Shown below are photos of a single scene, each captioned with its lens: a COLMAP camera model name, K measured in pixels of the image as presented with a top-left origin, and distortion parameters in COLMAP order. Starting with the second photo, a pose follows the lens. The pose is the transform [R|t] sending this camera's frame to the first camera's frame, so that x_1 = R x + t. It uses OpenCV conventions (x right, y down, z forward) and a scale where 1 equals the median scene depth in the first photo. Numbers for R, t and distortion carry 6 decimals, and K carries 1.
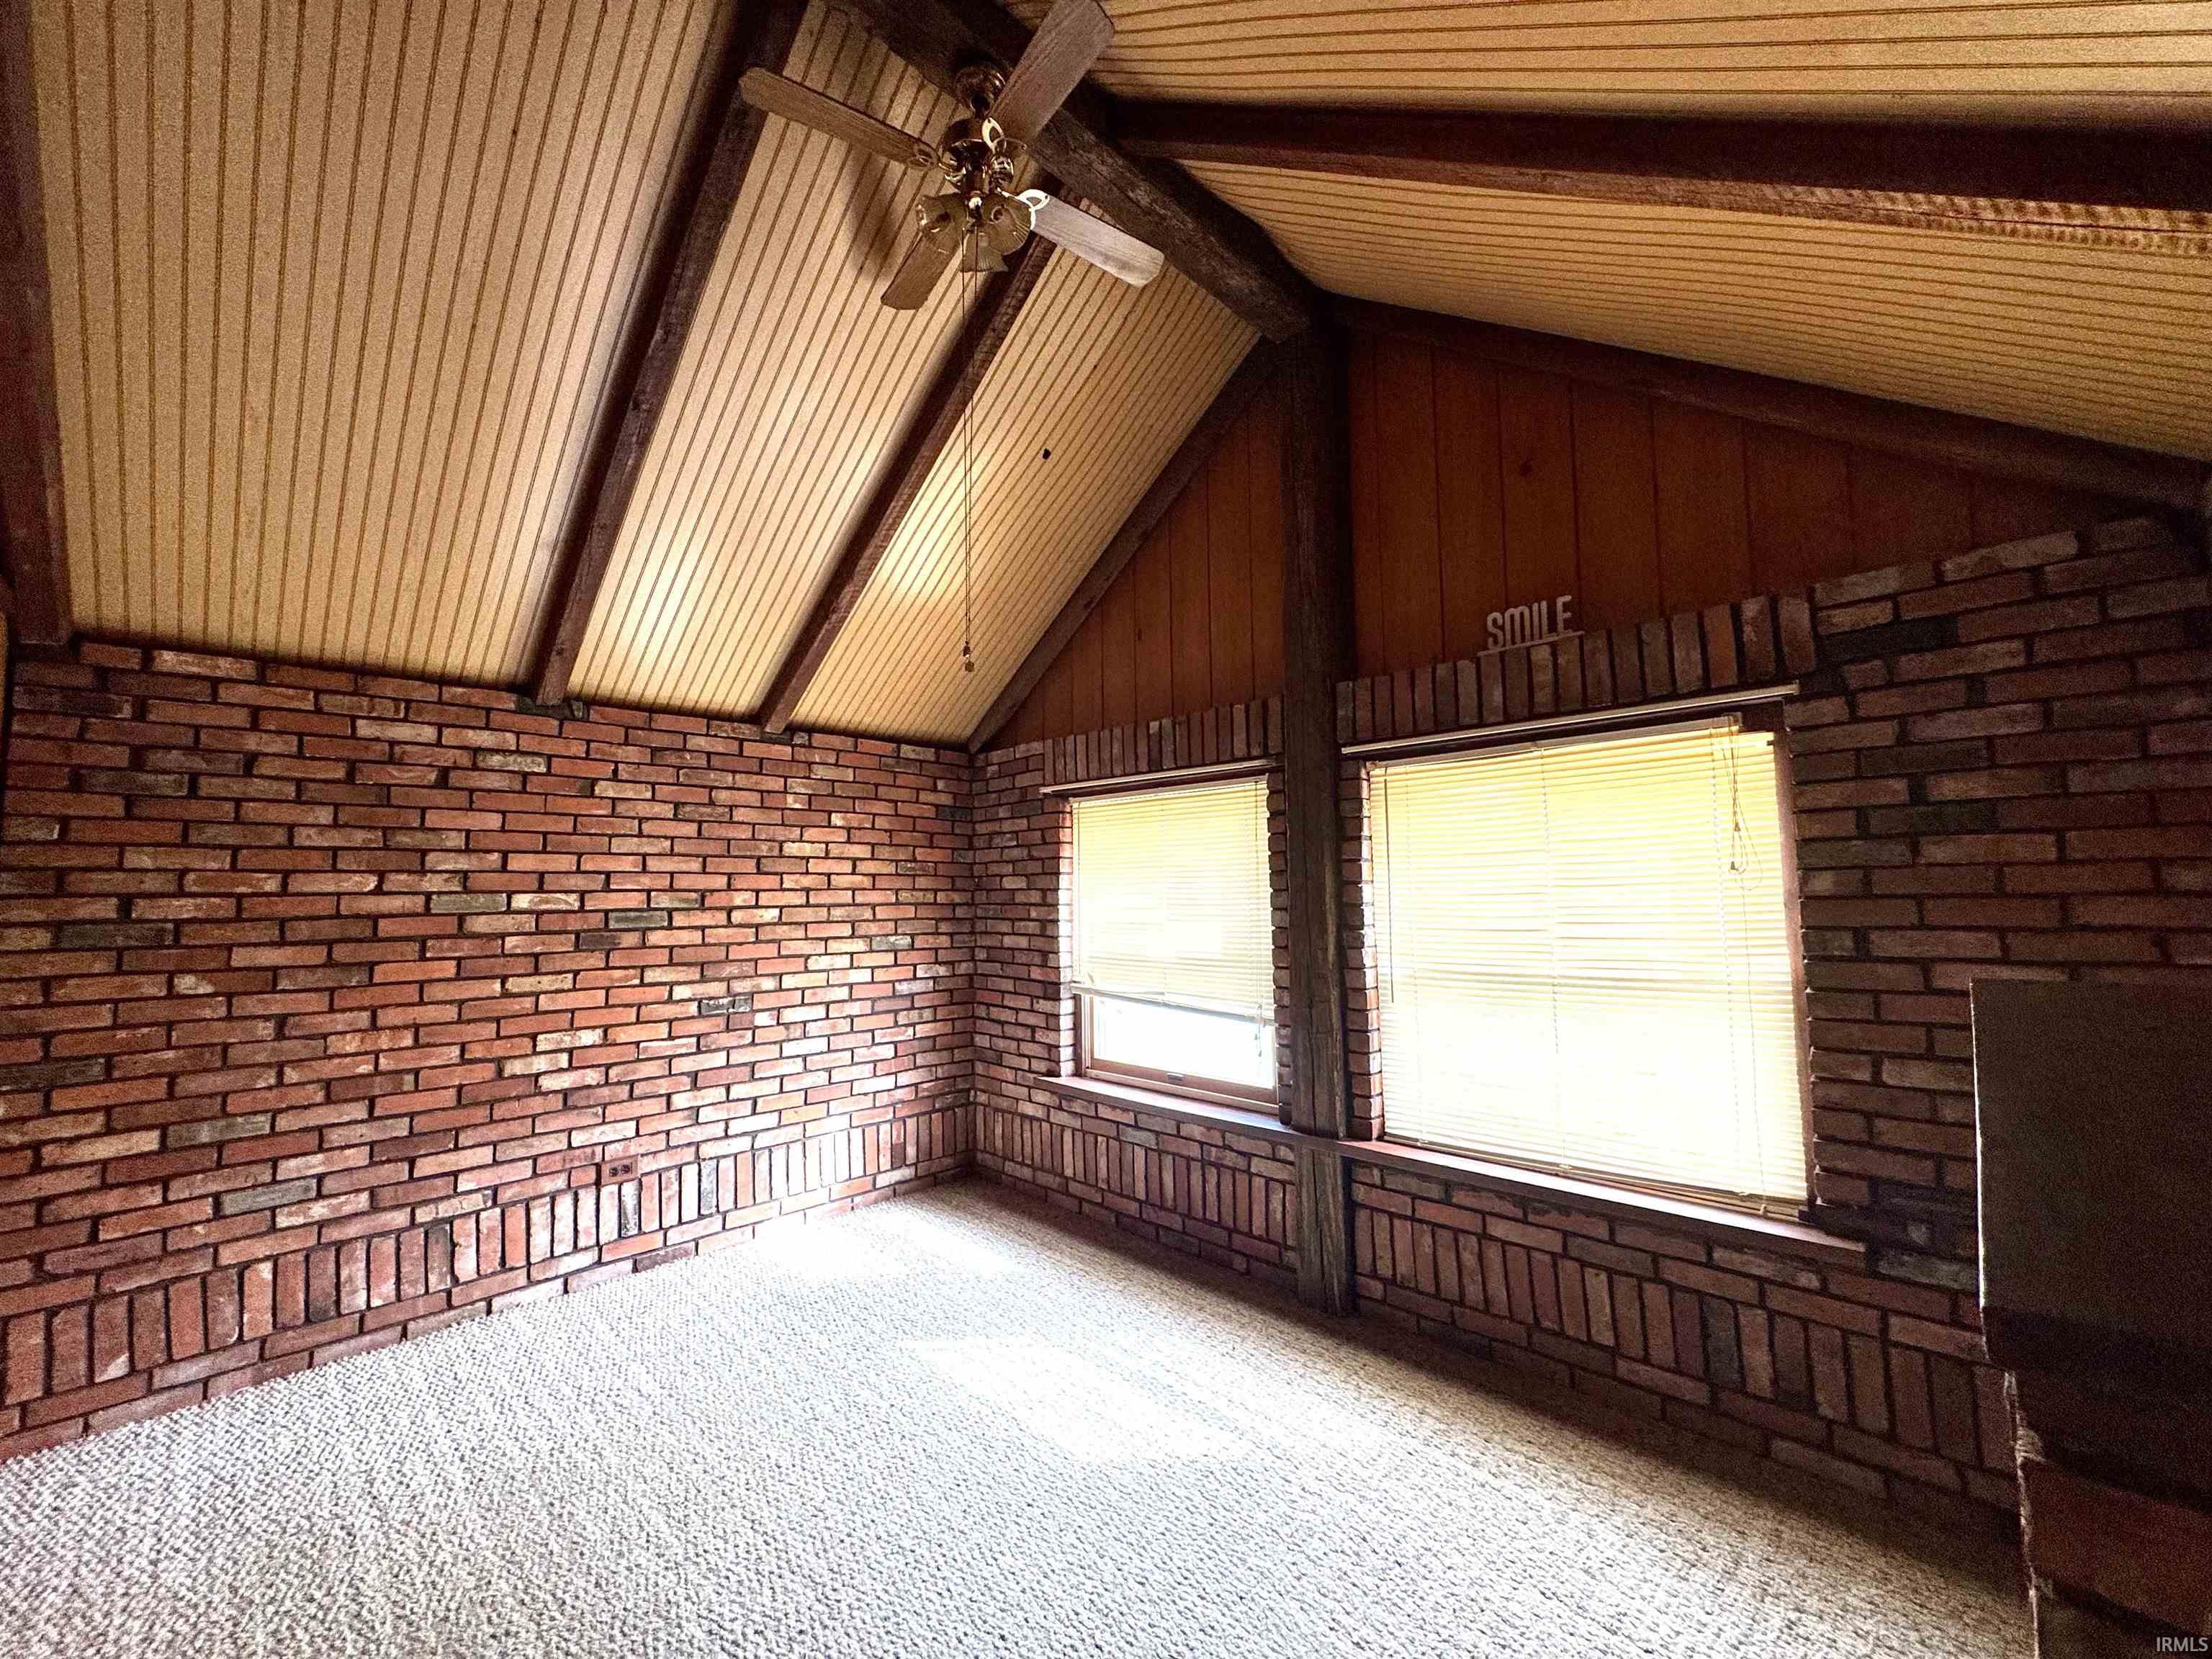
lens RADIAL K [[877.9, 0, 1105.2], [0, 877.9, 832.3], [0, 0, 1]] dist [-0.001615, 0.000210]
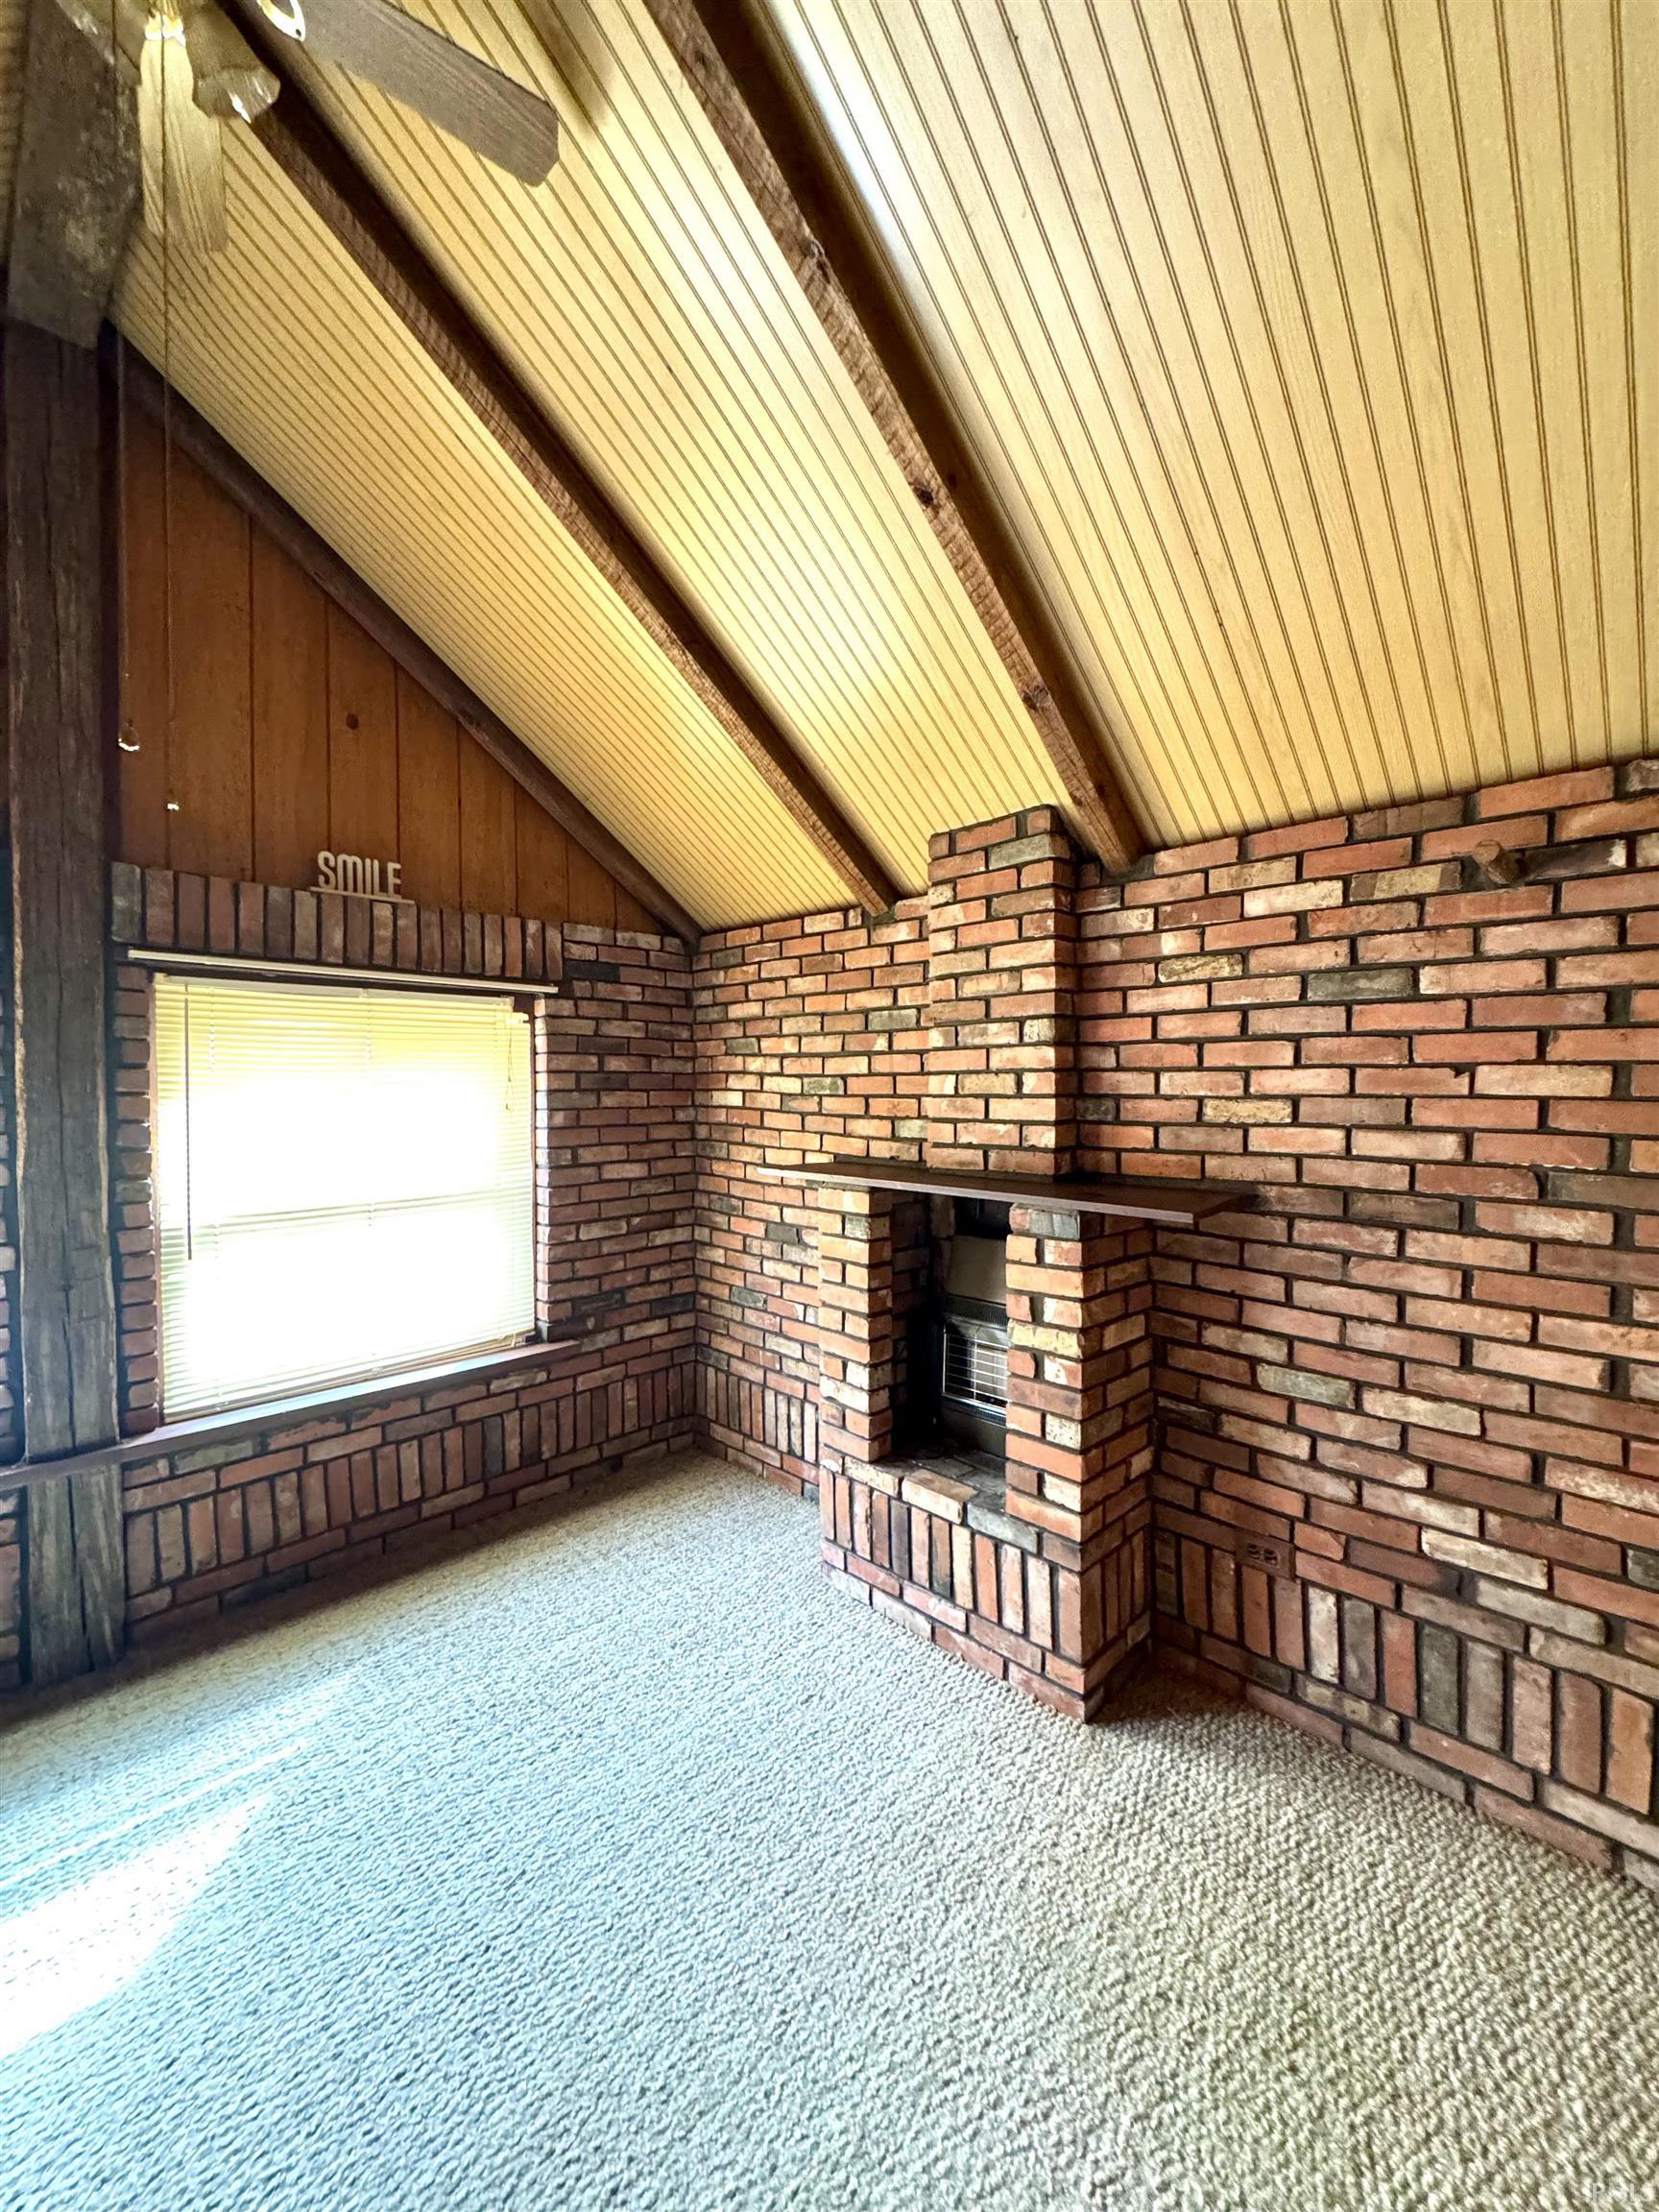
lens RADIAL K [[877.9, 0, 827.0], [0, 877.9, 1109.0], [0, 0, 1]] dist [-0.001615, 0.000210]
pose [[0.001162, -0.007308, 0.999973, -0.597876], [-0.065656, 0.997815, 0.007368, -0.001603], [-0.997842, -0.065662, 0.000679, 0.433075]]
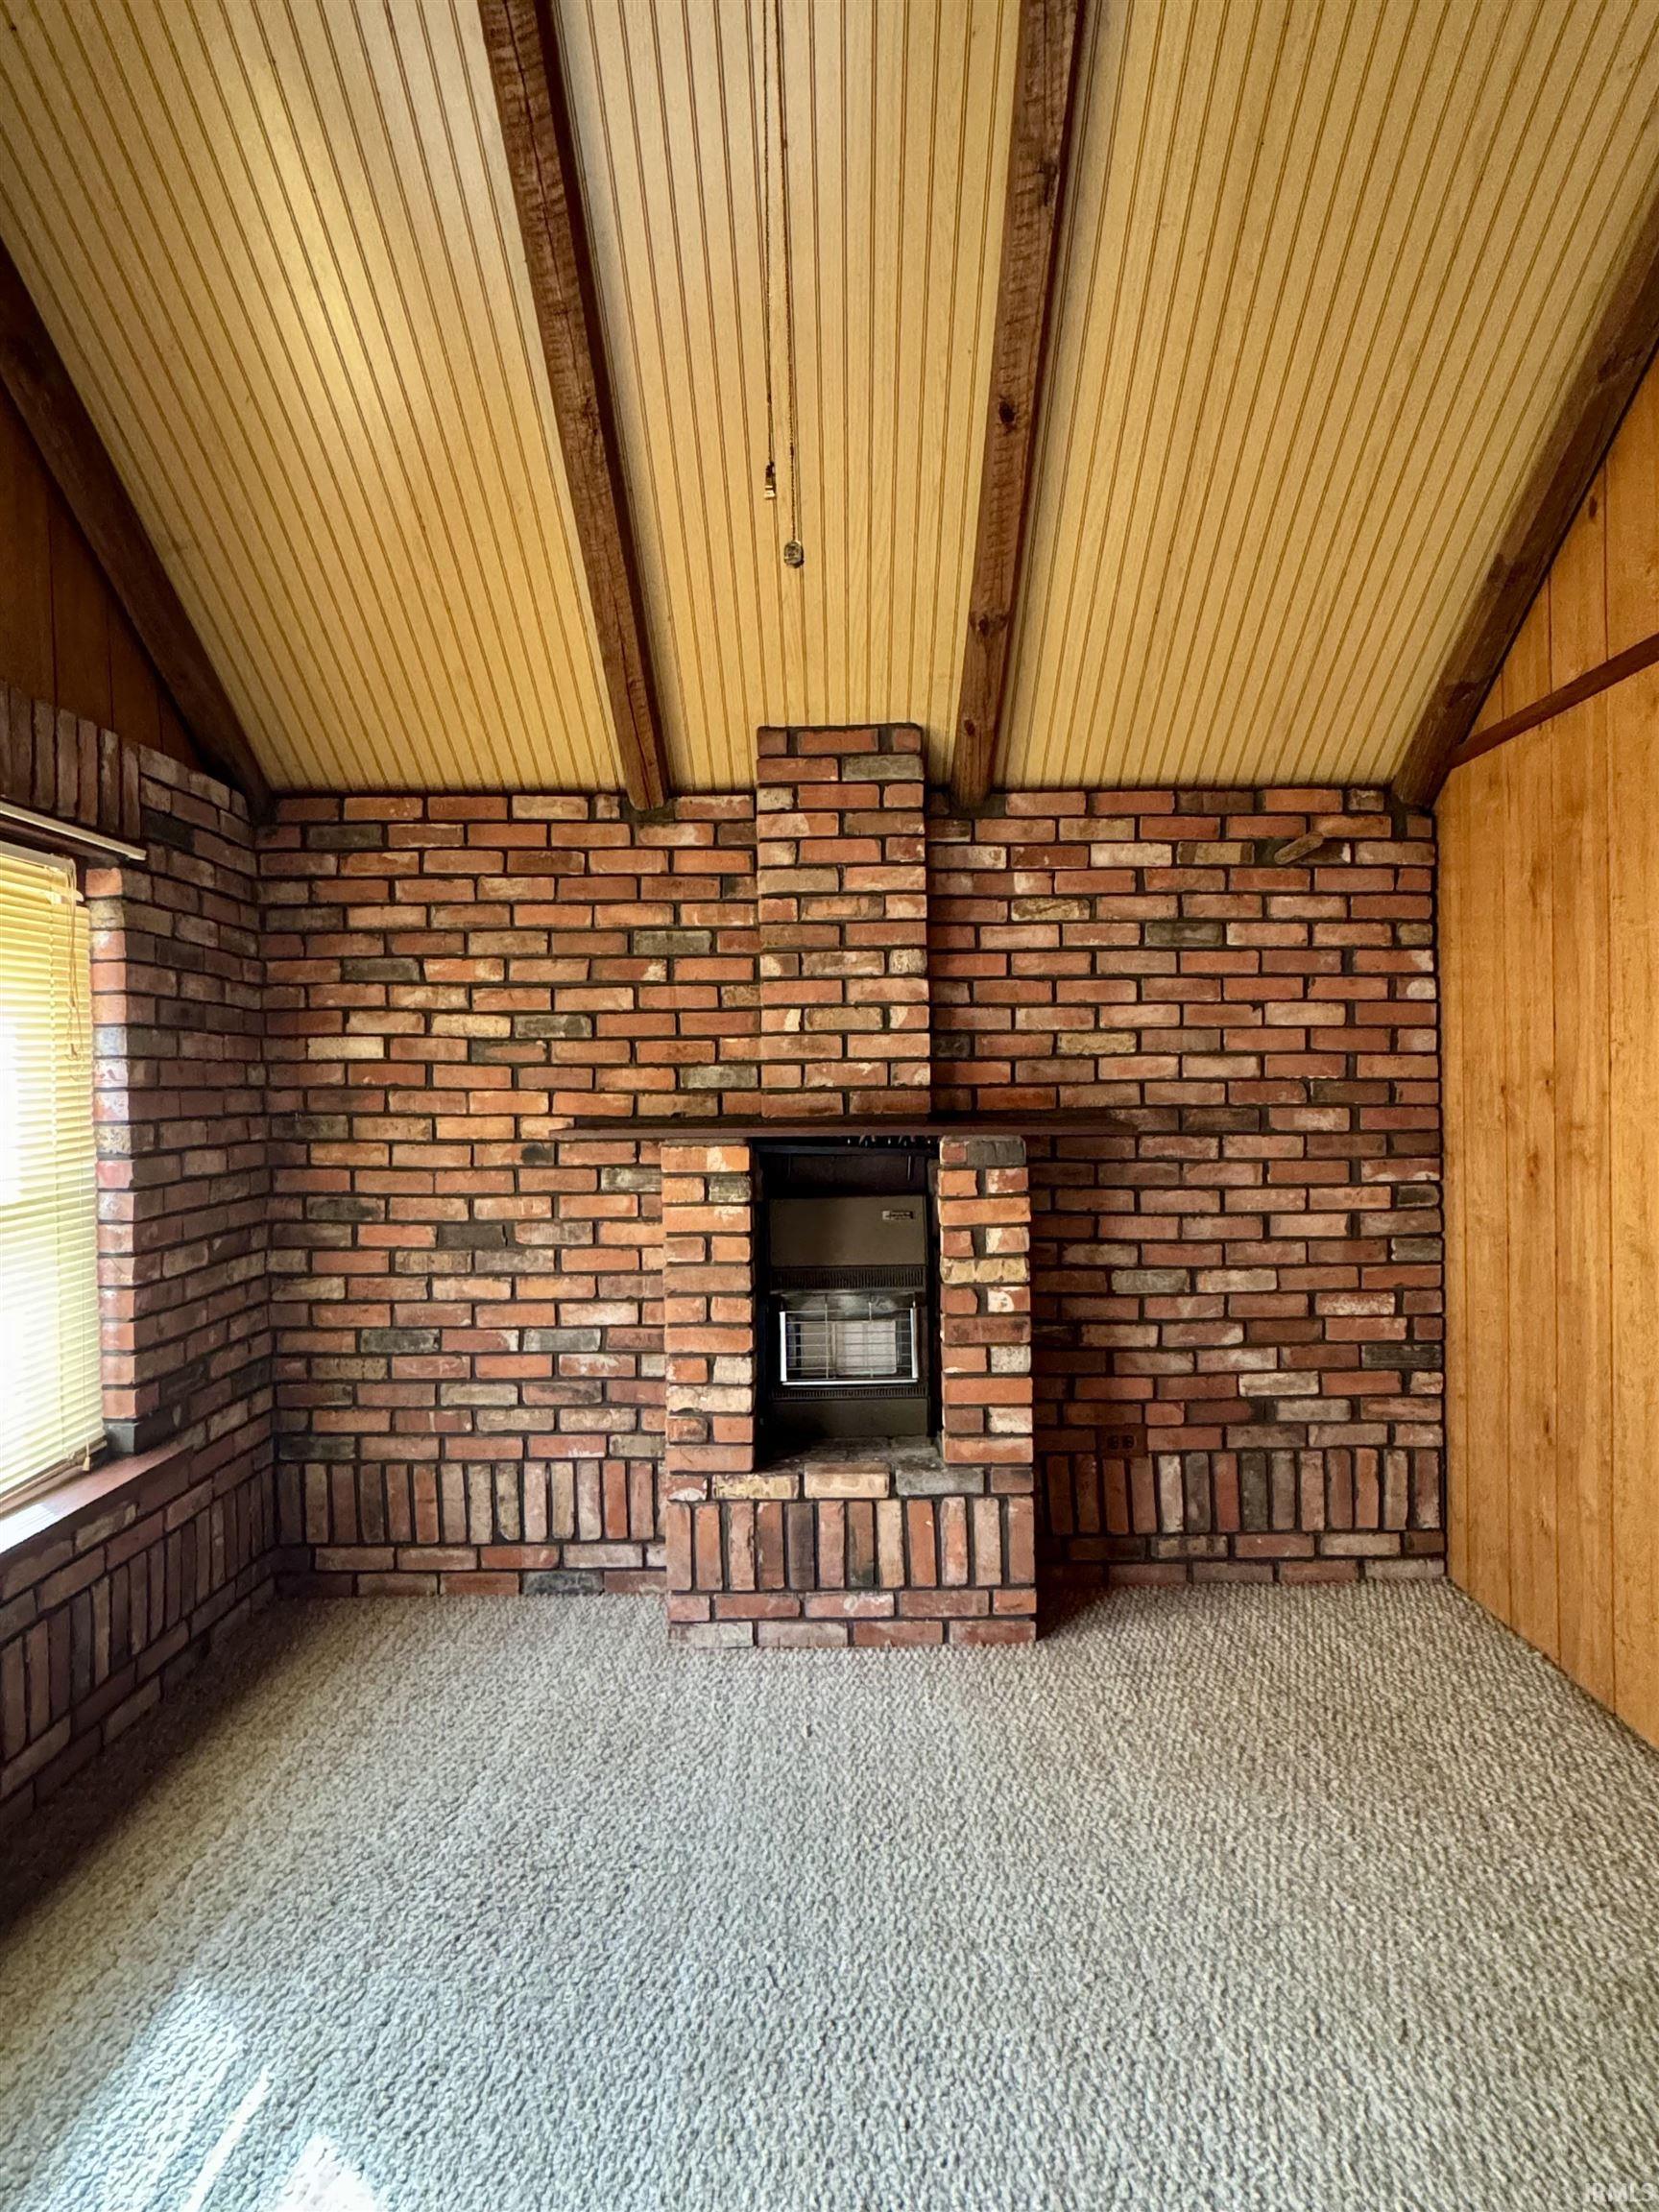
lens RADIAL K [[1274.8, 0, 829.3], [0, 1274.8, 1107.6], [0, 0, 1]] dist [-0.003771, 0.000306]
pose [[-0.697567, 0.014704, 0.716368, -0.520032], [-0.022498, 0.998847, -0.042410, 0.109654], [-0.716166, -0.045701, -0.696432, 1.155370]]
